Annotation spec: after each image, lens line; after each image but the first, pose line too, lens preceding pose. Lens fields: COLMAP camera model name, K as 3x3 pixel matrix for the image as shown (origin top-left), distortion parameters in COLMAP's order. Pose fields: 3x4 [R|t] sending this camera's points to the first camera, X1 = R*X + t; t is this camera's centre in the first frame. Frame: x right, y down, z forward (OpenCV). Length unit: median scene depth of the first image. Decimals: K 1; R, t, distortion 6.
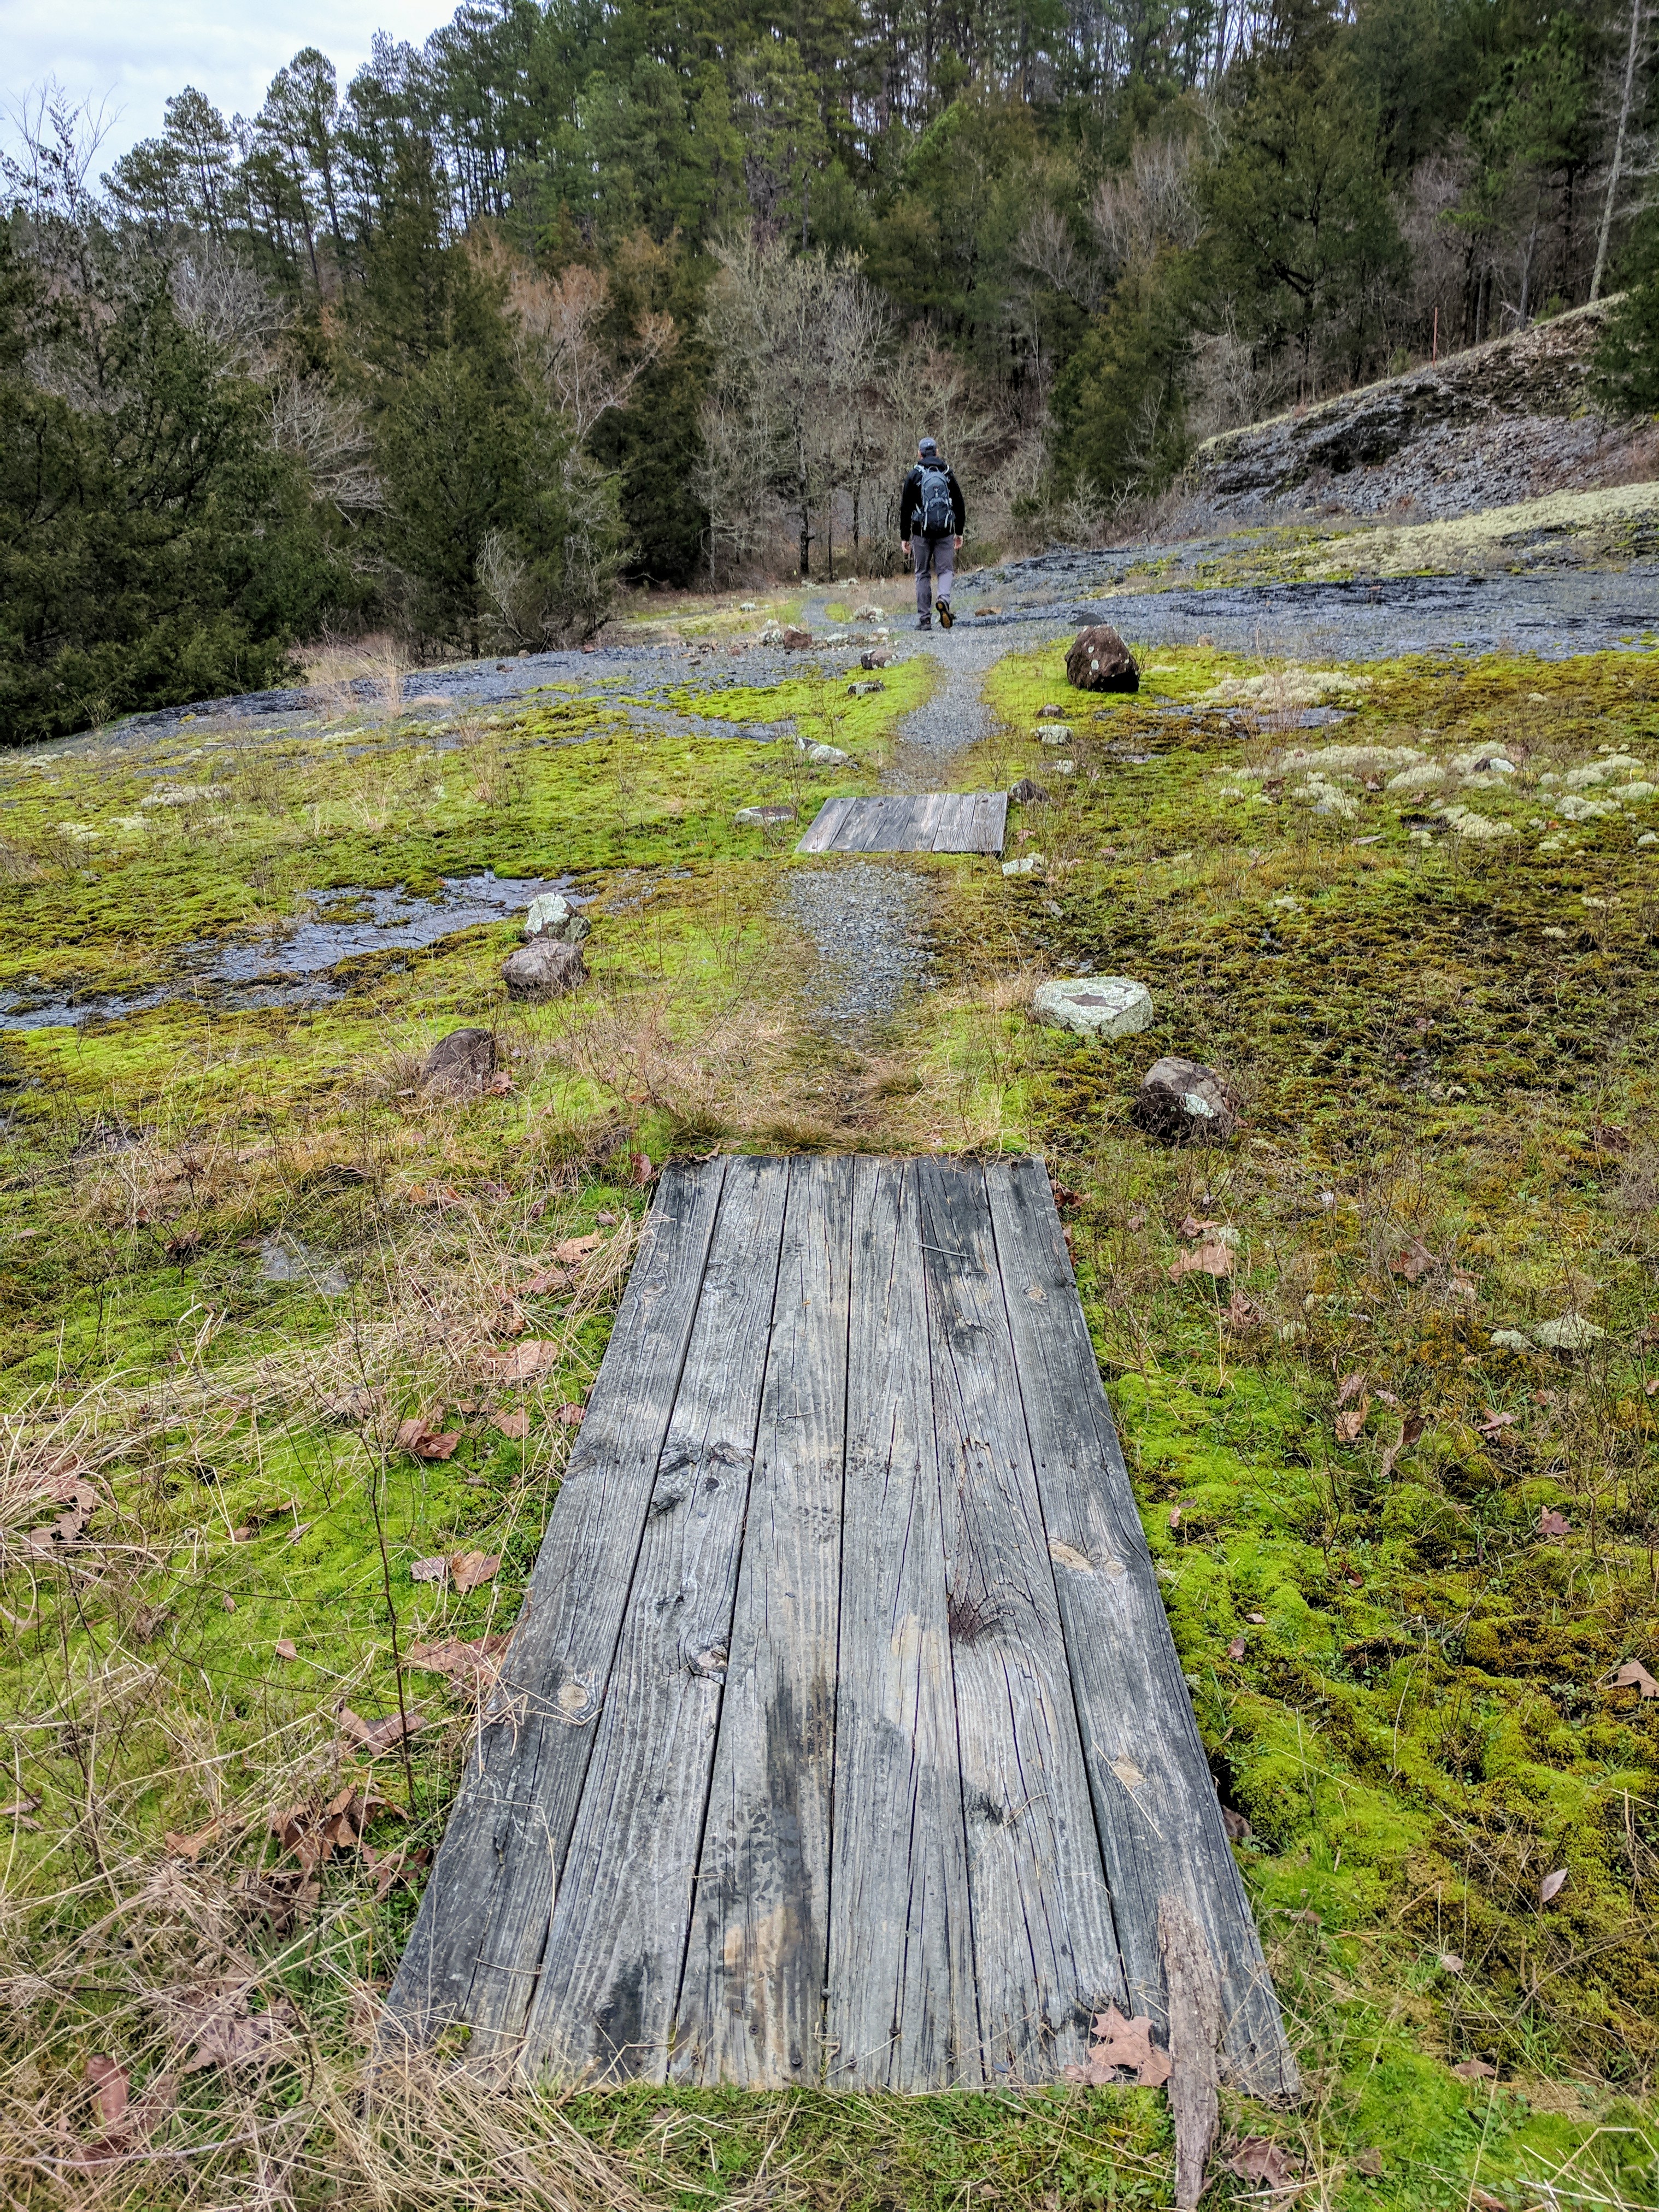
lens RADIAL K [[1616.9, 0, 829.5], [0, 1616.9, 1106.0], [0, 0, 1]] dist [0.004345, 0.004114]
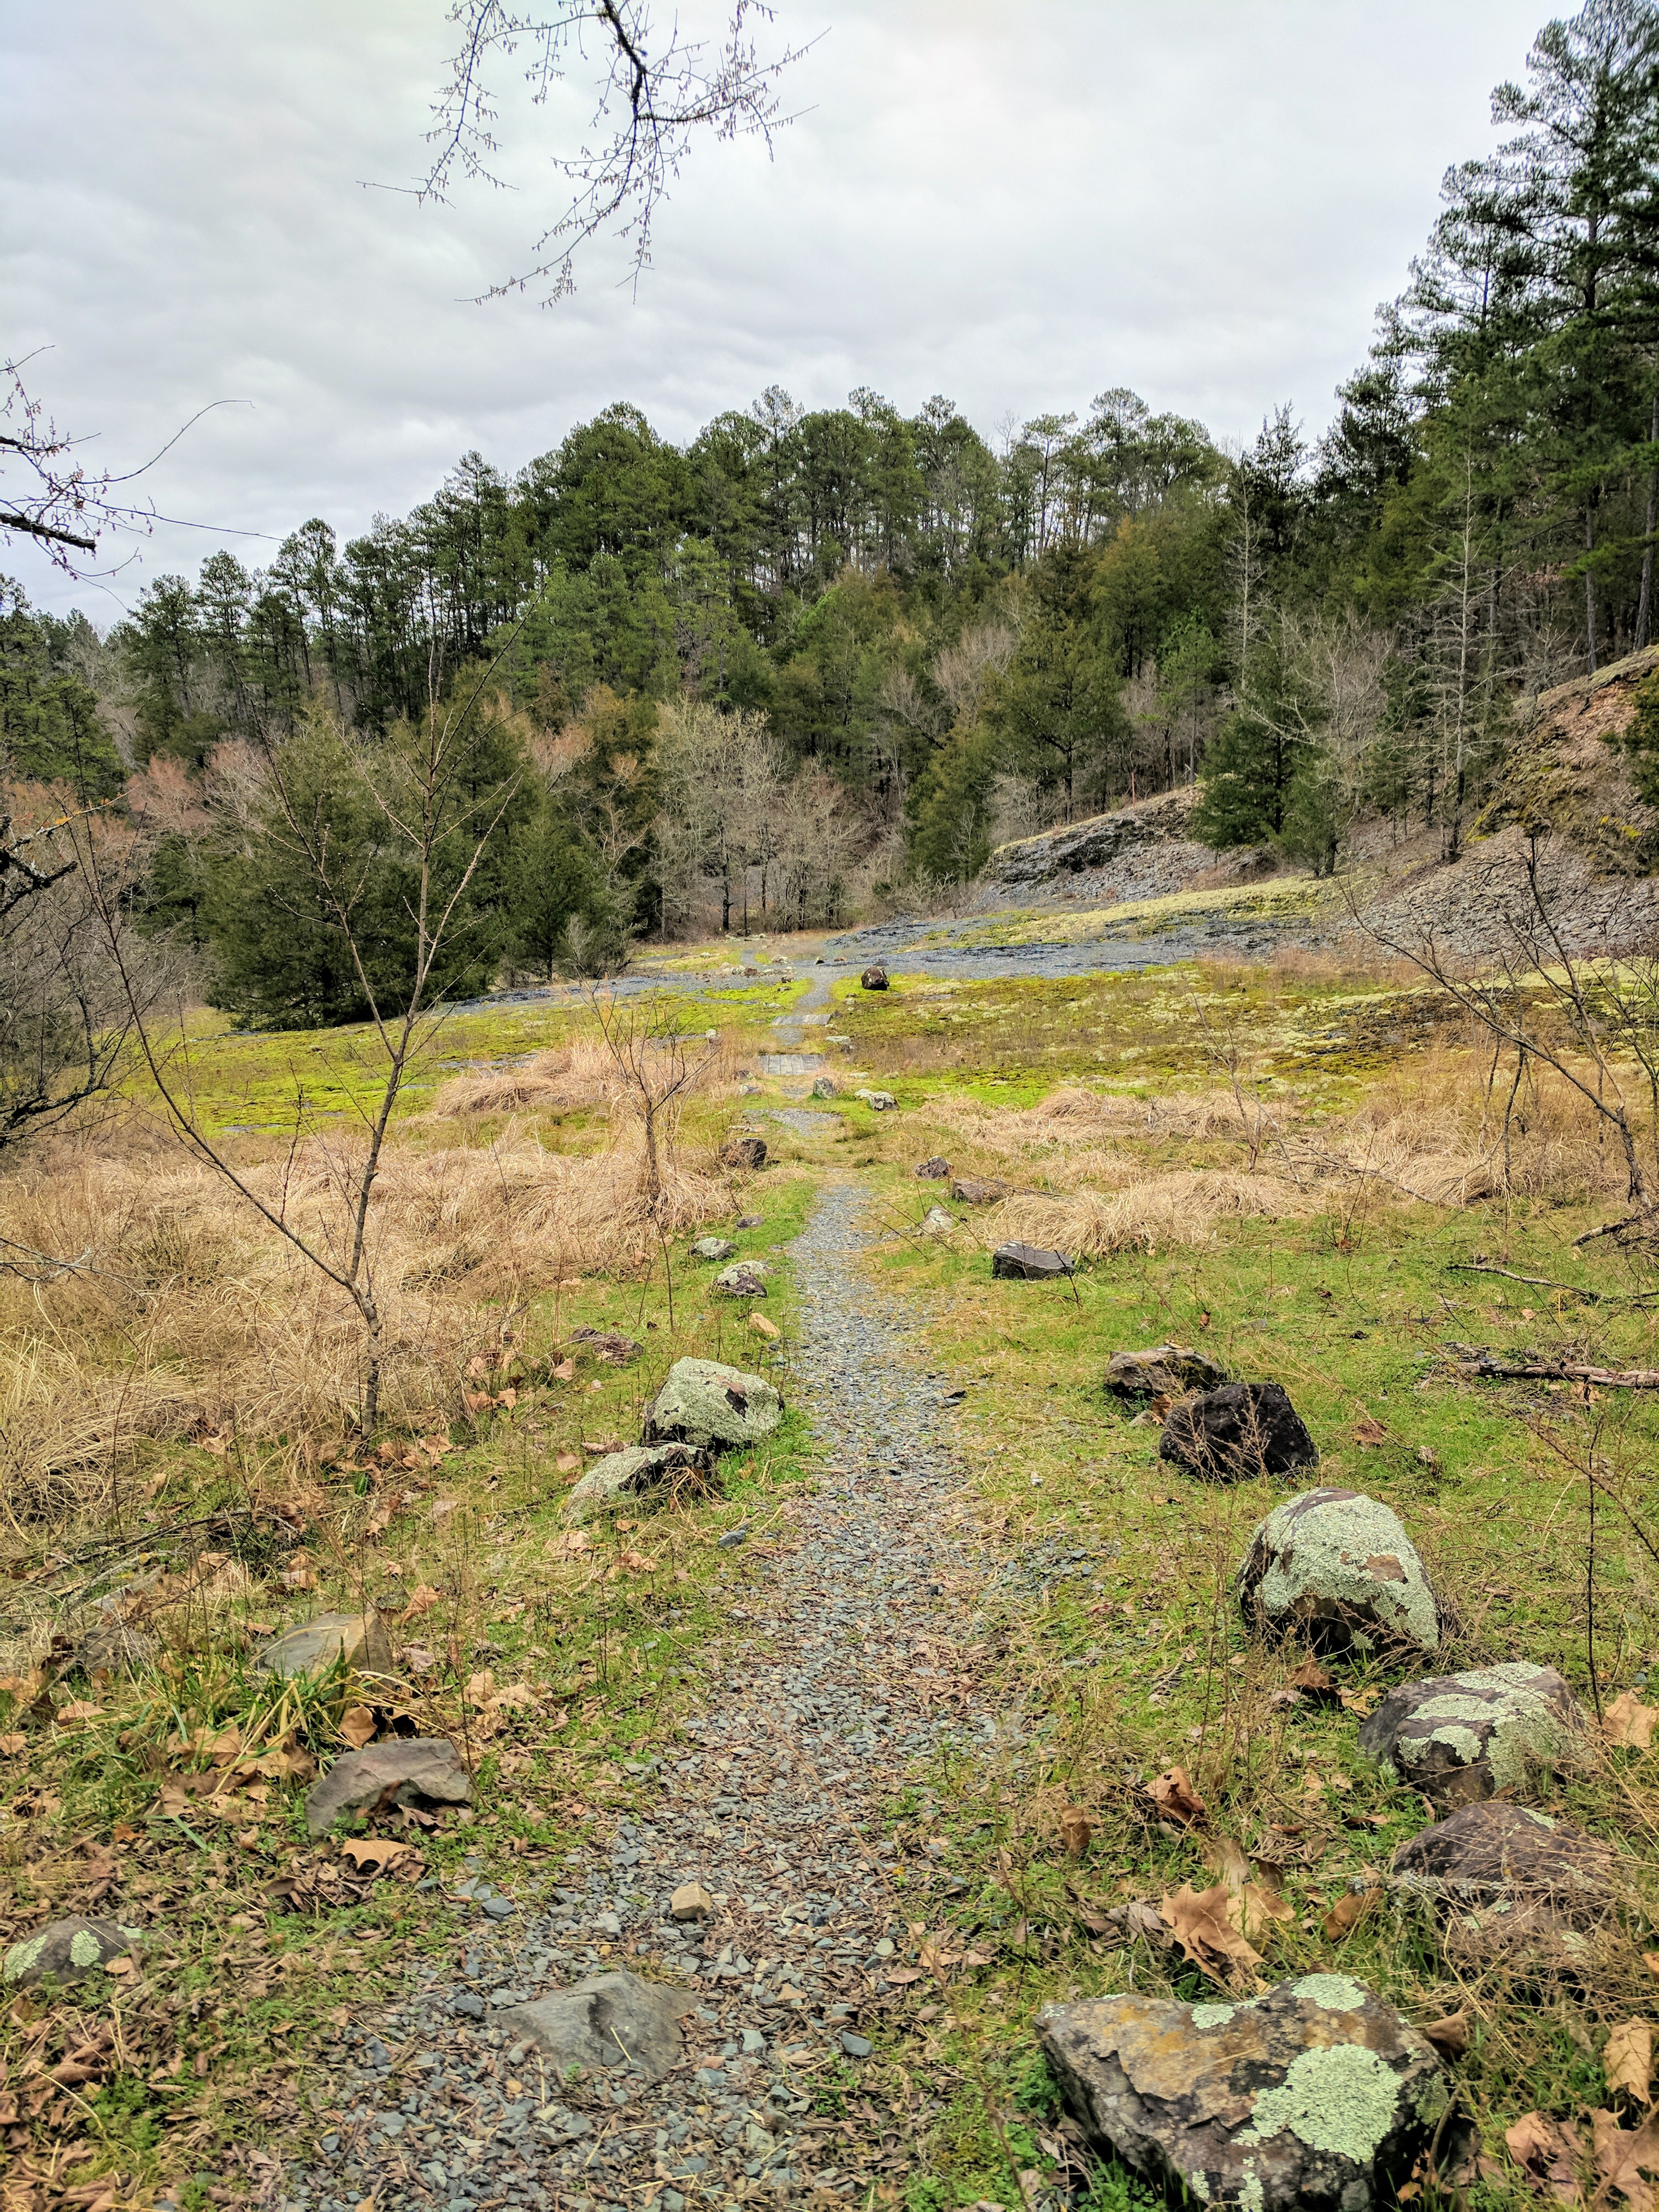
lens RADIAL K [[1616.9, 0, 829.5], [0, 1616.9, 1106.0], [0, 0, 1]] dist [0.004345, 0.004114]
pose [[0.998071, -0.003708, 0.061977, -0.013013], [0.016068, 0.979635, -0.200144, 0.088293], [-0.059972, 0.200754, 0.977804, -0.297451]]
